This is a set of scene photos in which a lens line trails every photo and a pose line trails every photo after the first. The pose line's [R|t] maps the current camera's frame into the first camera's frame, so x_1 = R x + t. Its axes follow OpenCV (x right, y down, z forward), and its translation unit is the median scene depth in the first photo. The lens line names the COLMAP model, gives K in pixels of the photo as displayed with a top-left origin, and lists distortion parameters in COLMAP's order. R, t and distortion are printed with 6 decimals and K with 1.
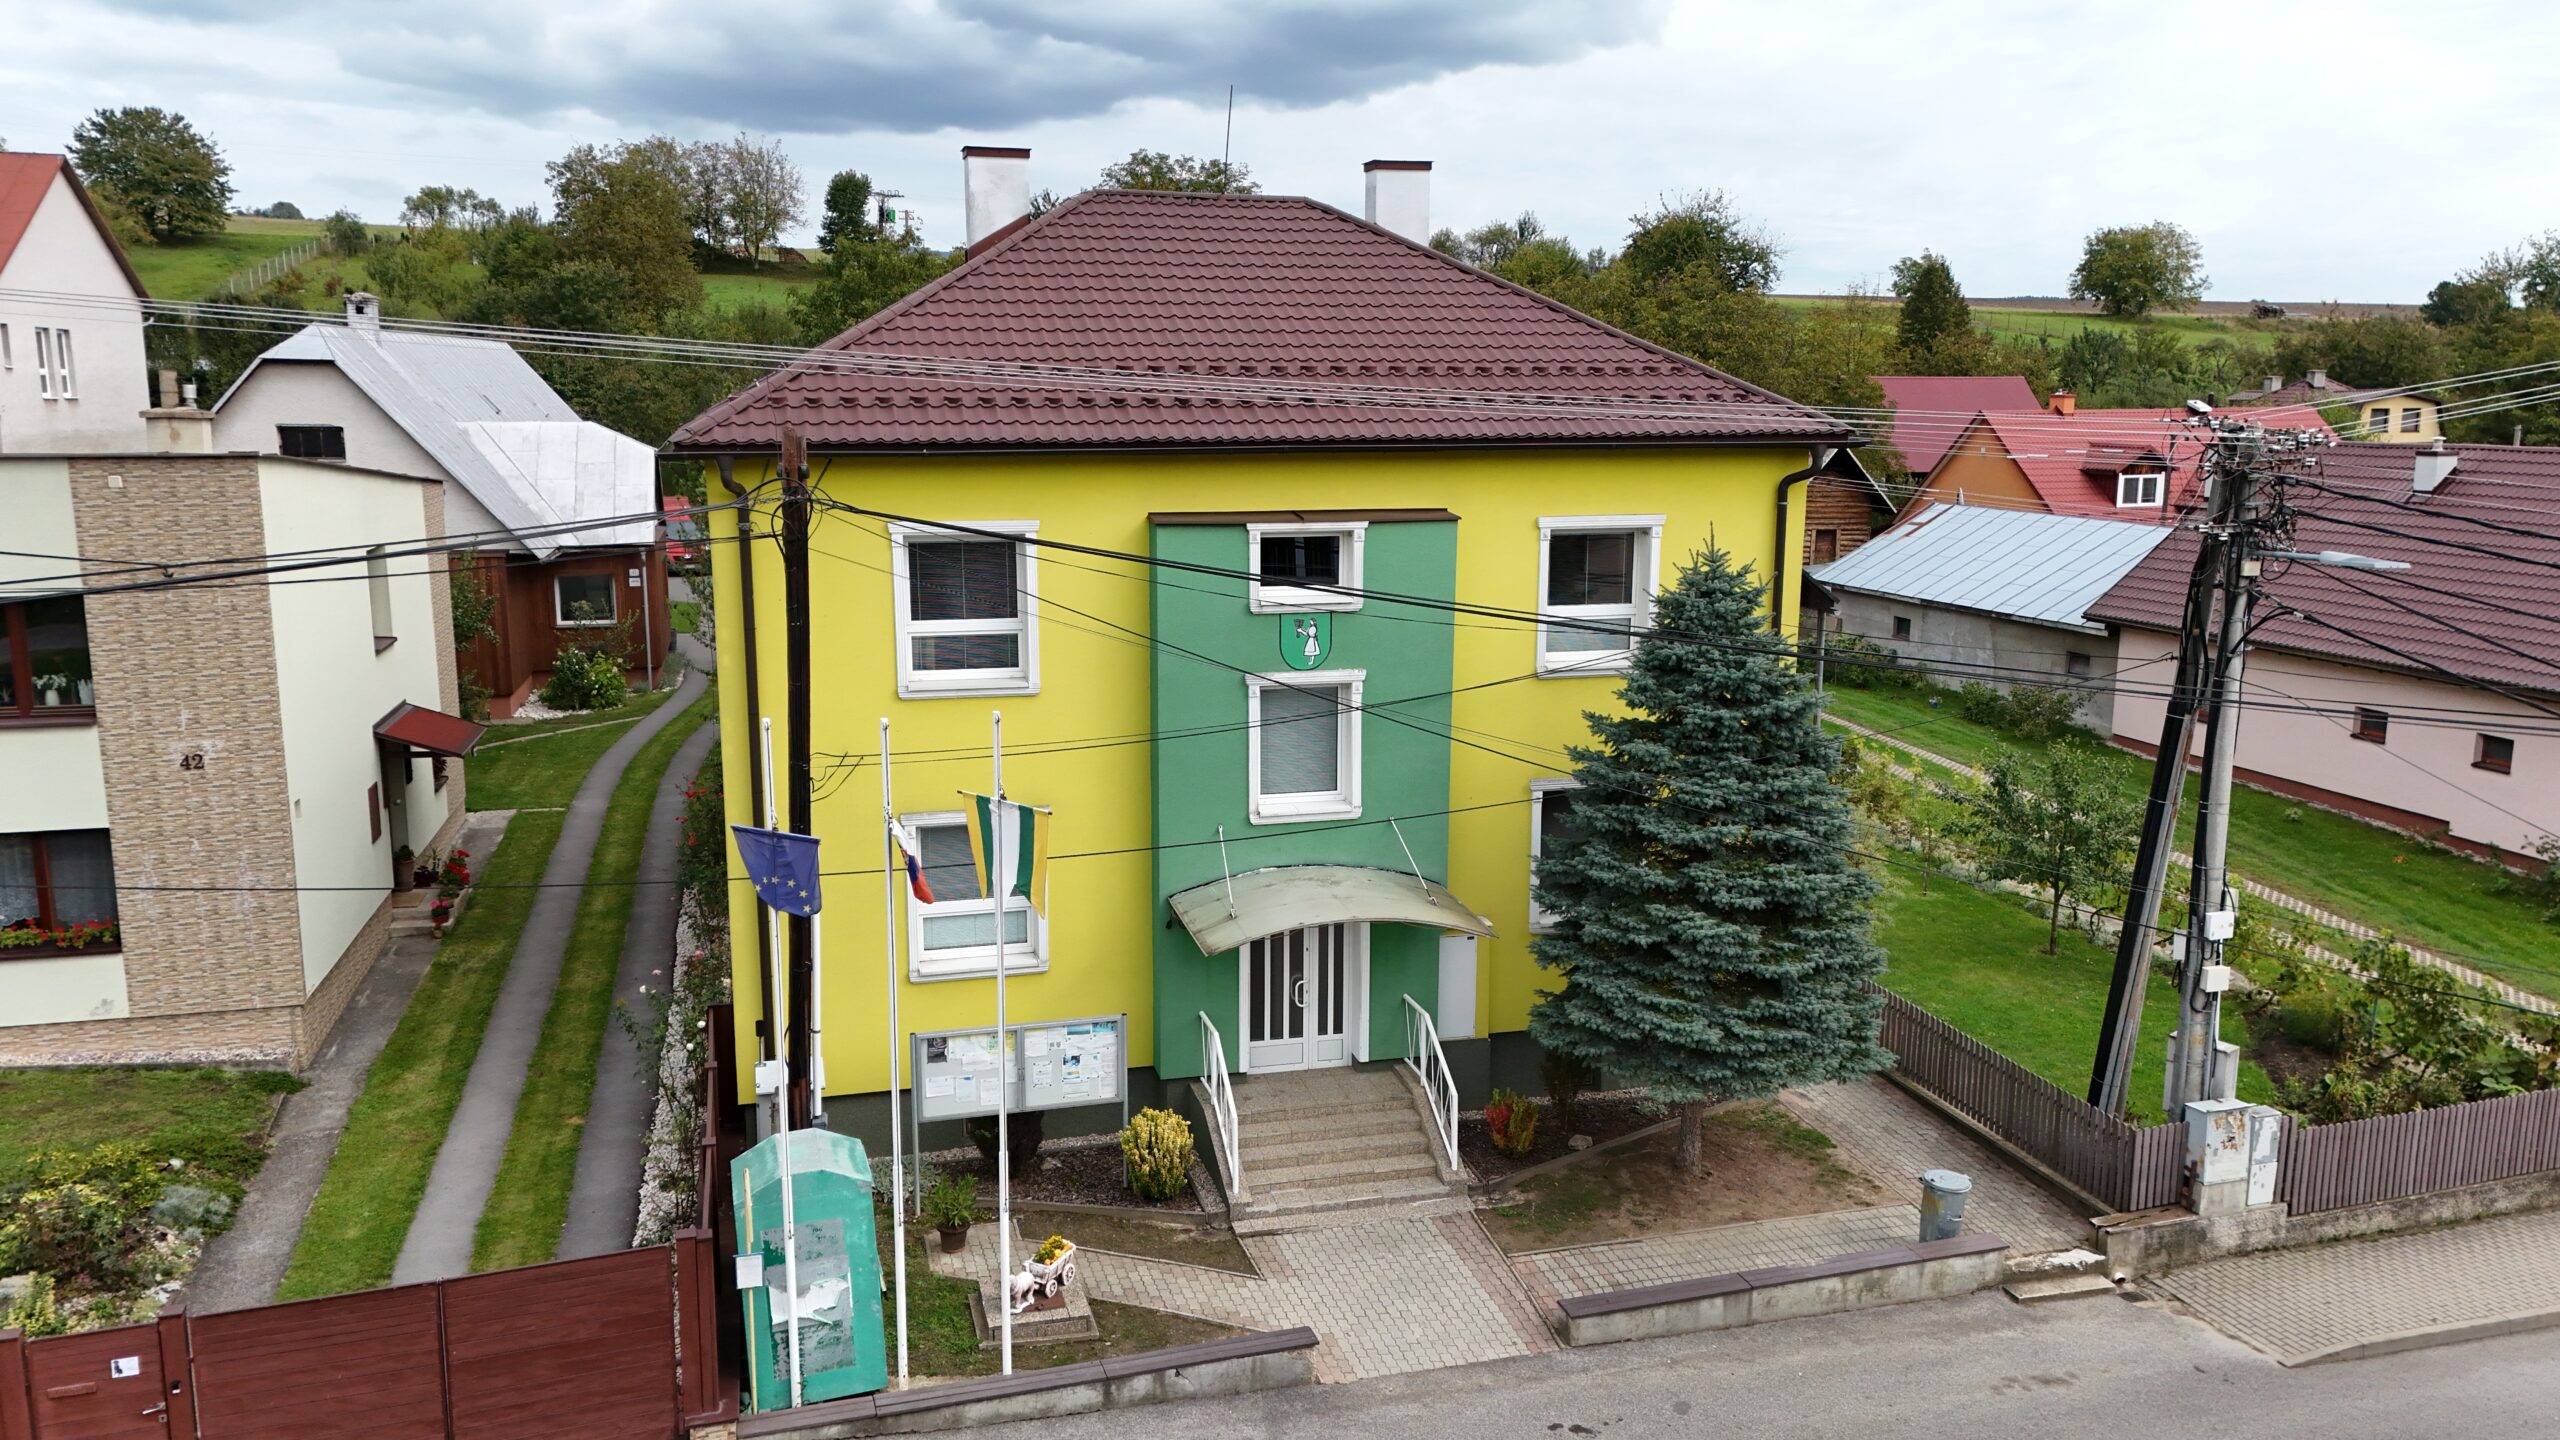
lens RADIAL K [[1871.8, 0, 1263.4], [0, 1871.8, 714.2], [0, 0, 1]] dist [0.085357, -0.079471]
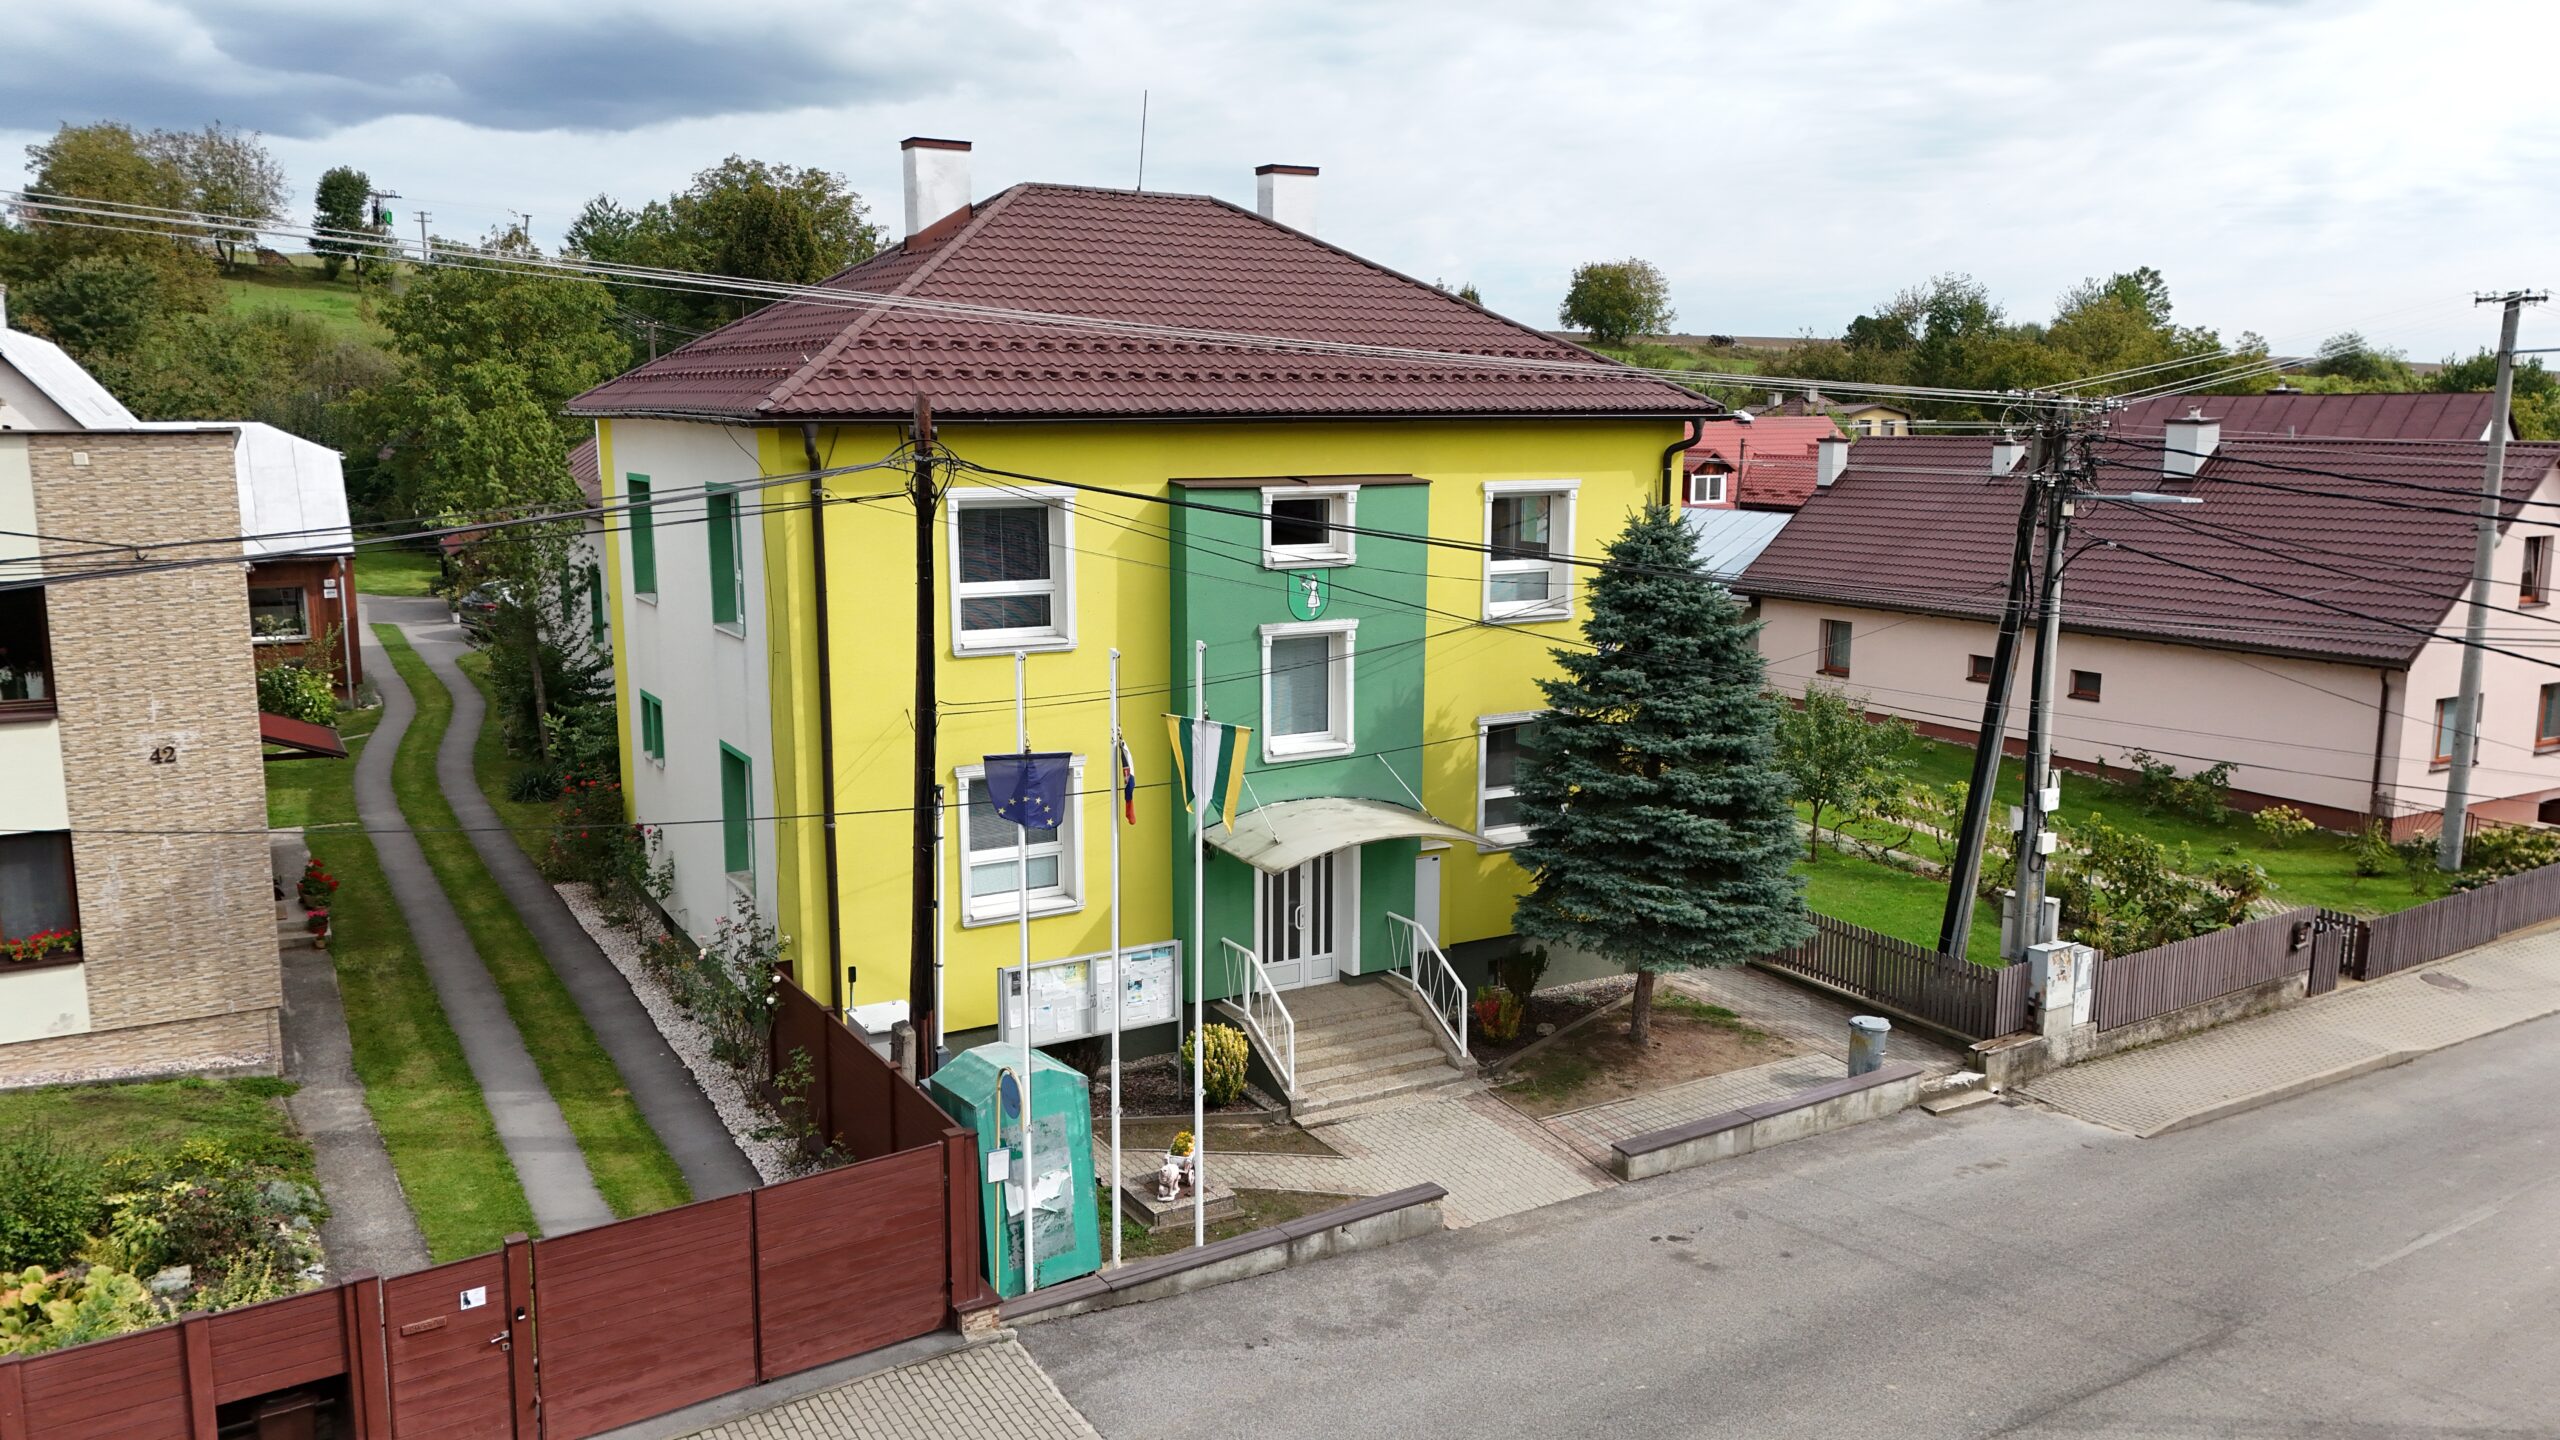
lens RADIAL K [[1871.8, 0, 1267.7], [0, 1871.8, 713.4], [0, 0, 1]] dist [0.085357, -0.079471]
pose [[0.966075, -0.042848, 0.254683, -0.285589], [0.045932, 0.998925, -0.006172, 0.037225], [-0.254145, 0.017661, 0.967005, -0.060628]]
